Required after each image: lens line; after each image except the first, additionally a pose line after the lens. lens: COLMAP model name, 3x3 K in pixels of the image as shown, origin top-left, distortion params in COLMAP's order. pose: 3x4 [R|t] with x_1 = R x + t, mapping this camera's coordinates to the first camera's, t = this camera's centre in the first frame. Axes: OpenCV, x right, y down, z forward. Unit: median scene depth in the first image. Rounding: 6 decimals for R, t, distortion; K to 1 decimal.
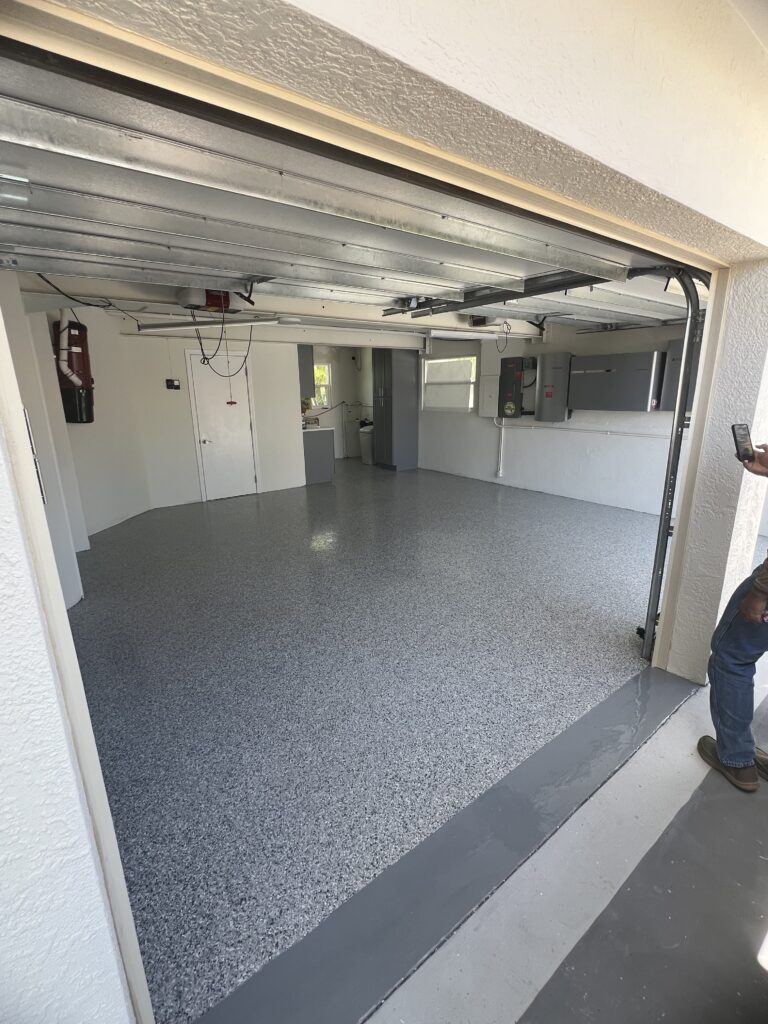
lens RADIAL K [[460.1, 0, 384.0], [0, 460.1, 512.0], [0, 0, 1]] dist [0.001451, 0.000097]
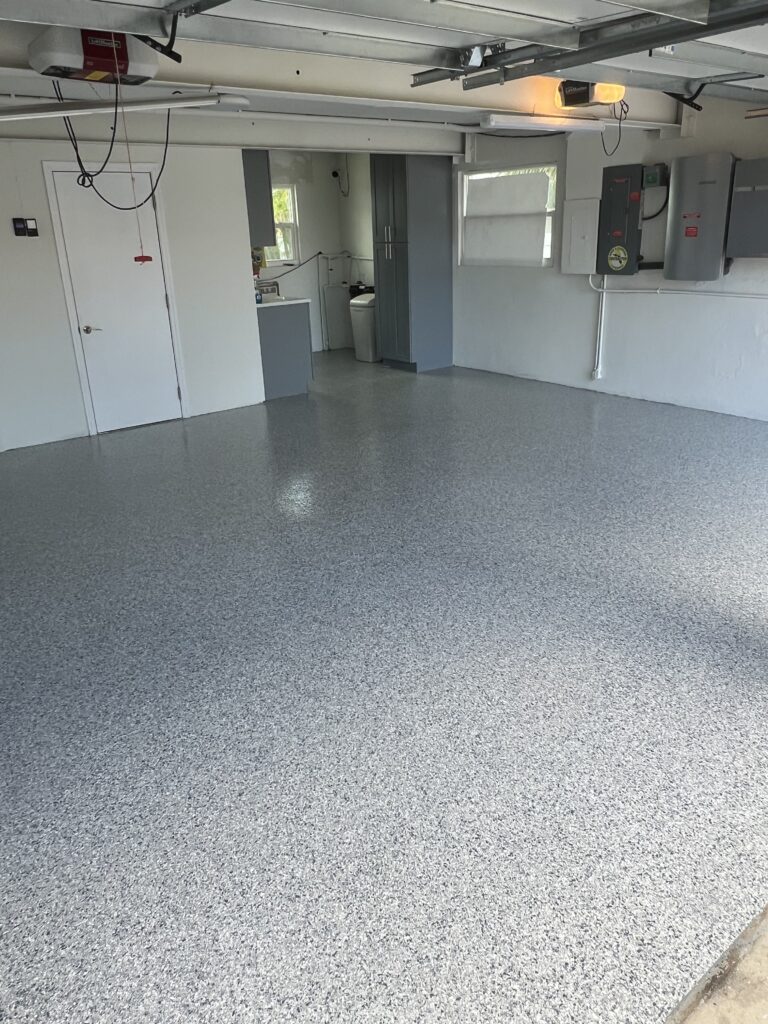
lens RADIAL K [[740.3, 0, 384.7], [0, 740.3, 505.8], [0, 0, 1]] dist [0.002400, 0.000819]
pose [[0.999631, -0.025396, 0.009627, -0.035300], [0.024355, 0.995071, 0.096128, -0.014840], [-0.012021, -0.095858, 0.995322, 0.060131]]
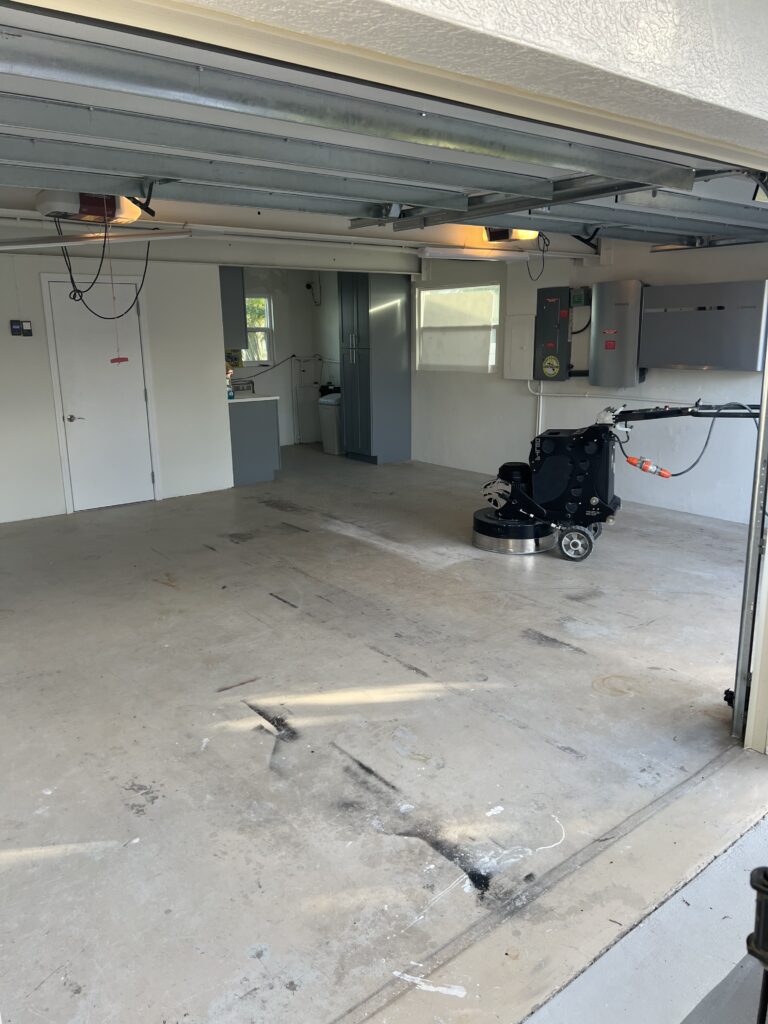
lens RADIAL K [[754.2, 0, 384.0], [0, 754.2, 512.0], [0, 0, 1]] dist [0.087611, -0.089499]
pose [[0.999606, -0.005460, 0.027516, 0.009431], [0.006232, 0.999587, -0.028066, 0.007613], [-0.027351, 0.028226, 0.999227, -0.053838]]
